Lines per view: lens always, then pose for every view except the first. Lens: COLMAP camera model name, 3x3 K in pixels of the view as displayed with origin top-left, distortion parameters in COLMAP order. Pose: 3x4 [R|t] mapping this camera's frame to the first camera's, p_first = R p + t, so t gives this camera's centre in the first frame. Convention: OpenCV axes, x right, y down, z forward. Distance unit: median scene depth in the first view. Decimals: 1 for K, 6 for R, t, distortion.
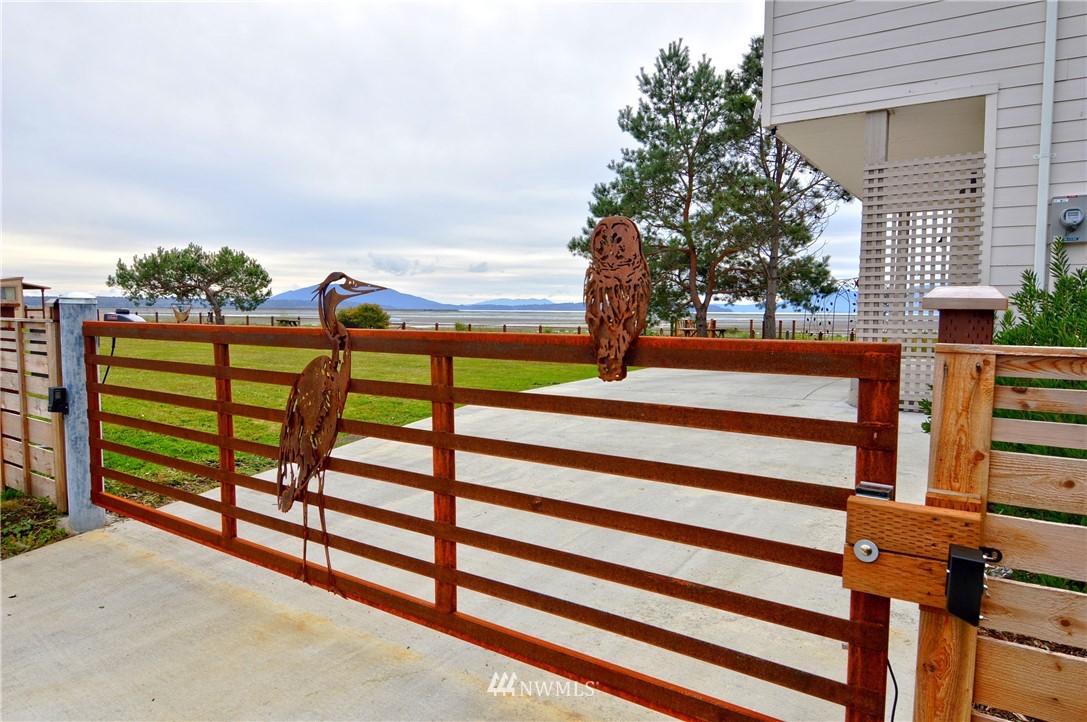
lens RADIAL K [[671.7, 0, 545.9], [0, 671.7, 360.5], [0, 0, 1]] dist [-0.005291, -0.001272]
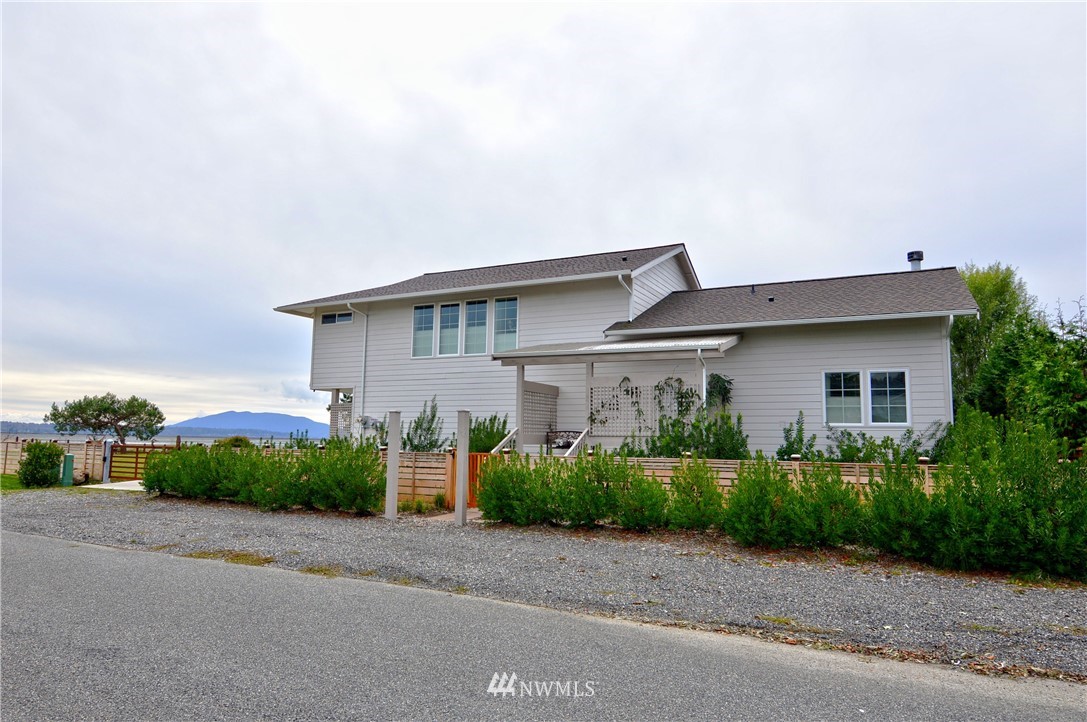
lens RADIAL K [[671.7, 0, 540.7], [0, 671.7, 361.3], [0, 0, 1]] dist [-0.005291, -0.001272]
pose [[0.993842, 0.020492, 0.108895, 0.229077], [0.000655, 0.981646, -0.190710, 0.033227], [-0.110805, 0.189607, 0.975588, -0.506857]]
